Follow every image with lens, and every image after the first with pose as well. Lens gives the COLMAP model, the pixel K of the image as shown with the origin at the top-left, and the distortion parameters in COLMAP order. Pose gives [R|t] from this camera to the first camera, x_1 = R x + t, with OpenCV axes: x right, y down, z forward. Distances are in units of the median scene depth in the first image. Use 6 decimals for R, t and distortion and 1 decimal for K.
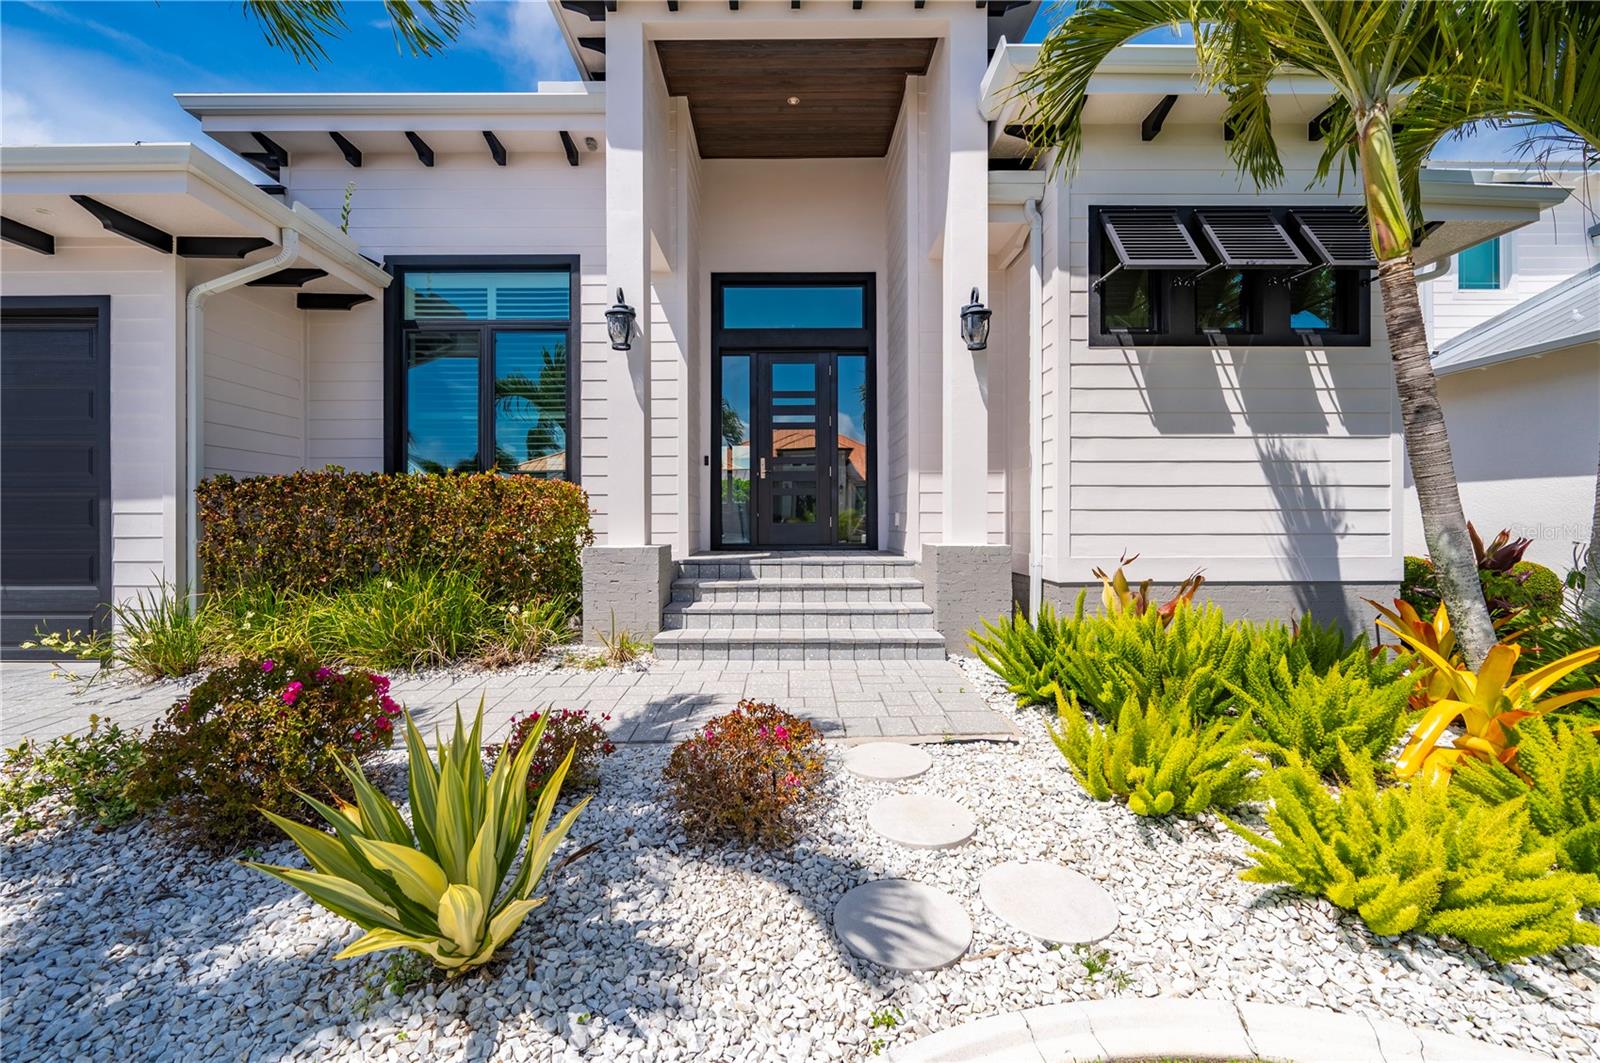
lens RADIAL K [[686.7, 0, 789.4], [0, 686.7, 517.9], [0, 0, 1]] dist [-0.000778, -0.002209]
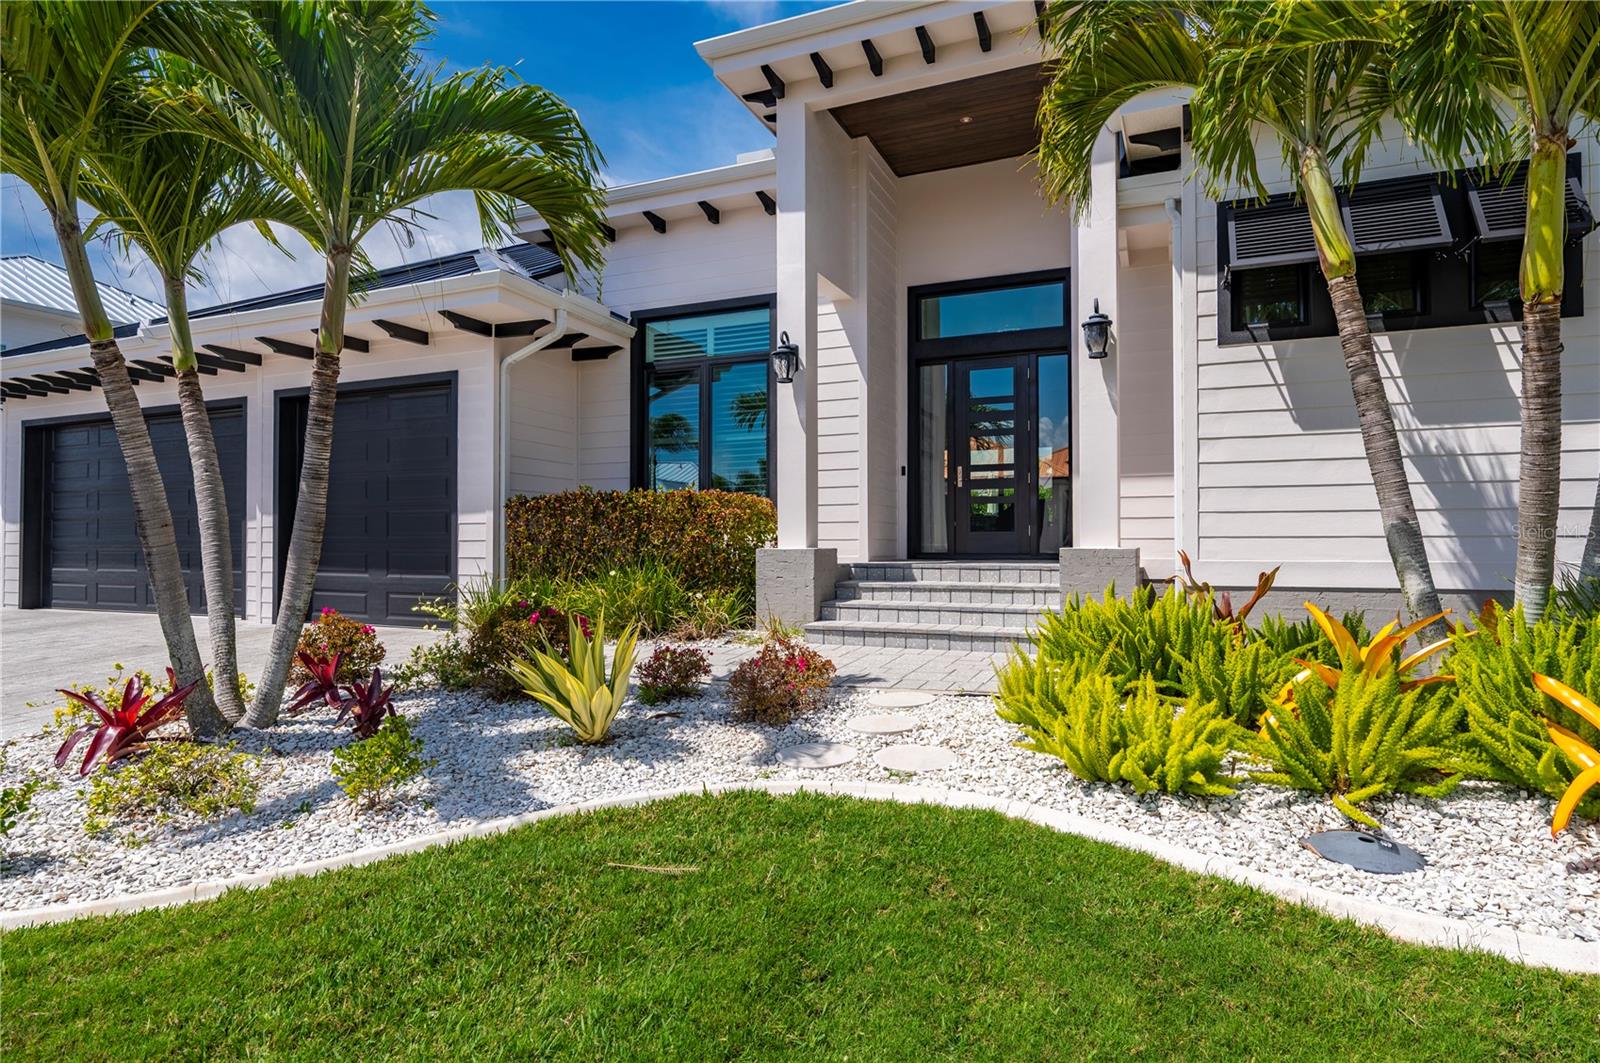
lens RADIAL K [[838.3, 0, 786.4], [0, 838.3, 525.0], [0, 0, 1]] dist [-0.006655, 0.001305]
pose [[0.917274, -0.006686, -0.398201, 0.325223], [0.001368, 0.999906, -0.013639, 0.020882], [0.398255, 0.011966, 0.917197, -0.320365]]
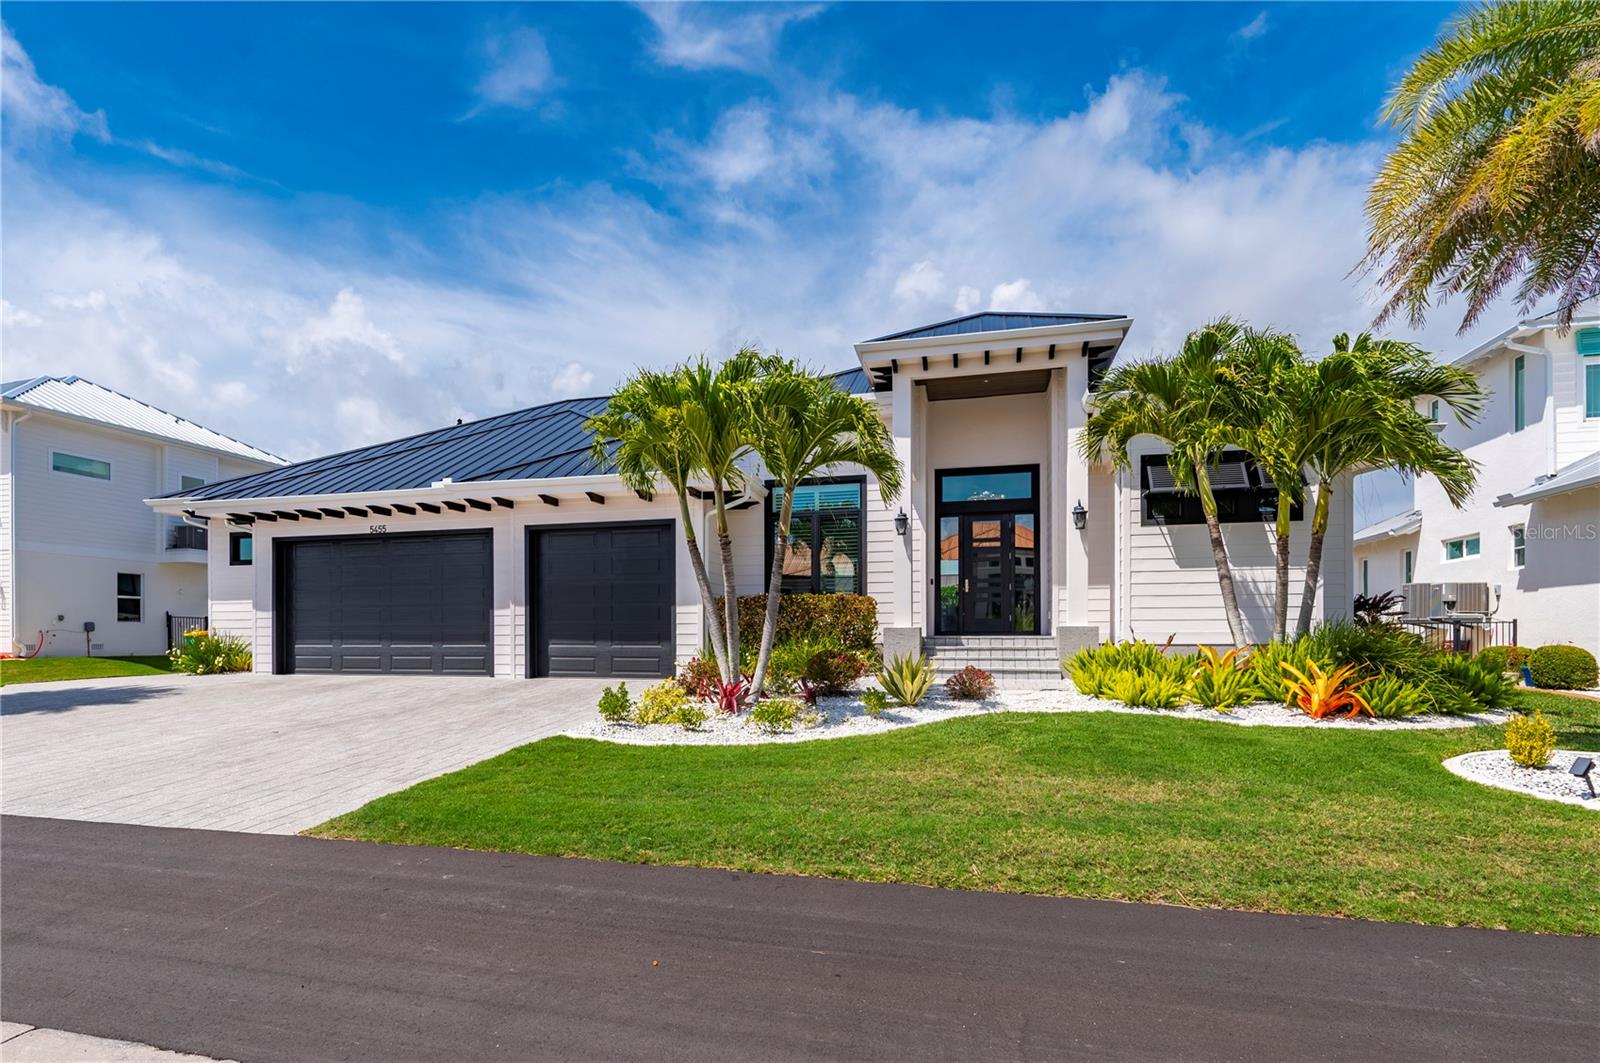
lens RADIAL K [[751.1, 0, 755.1], [0, 751.1, 630.9], [0, 0, 1]] dist [-0.003405, -0.001074]
pose [[0.957164, 0.001075, -0.289543, -0.005211], [0.000475, 0.999986, 0.005284, 0.041220], [0.289544, -0.005195, 0.957150, -1.337943]]
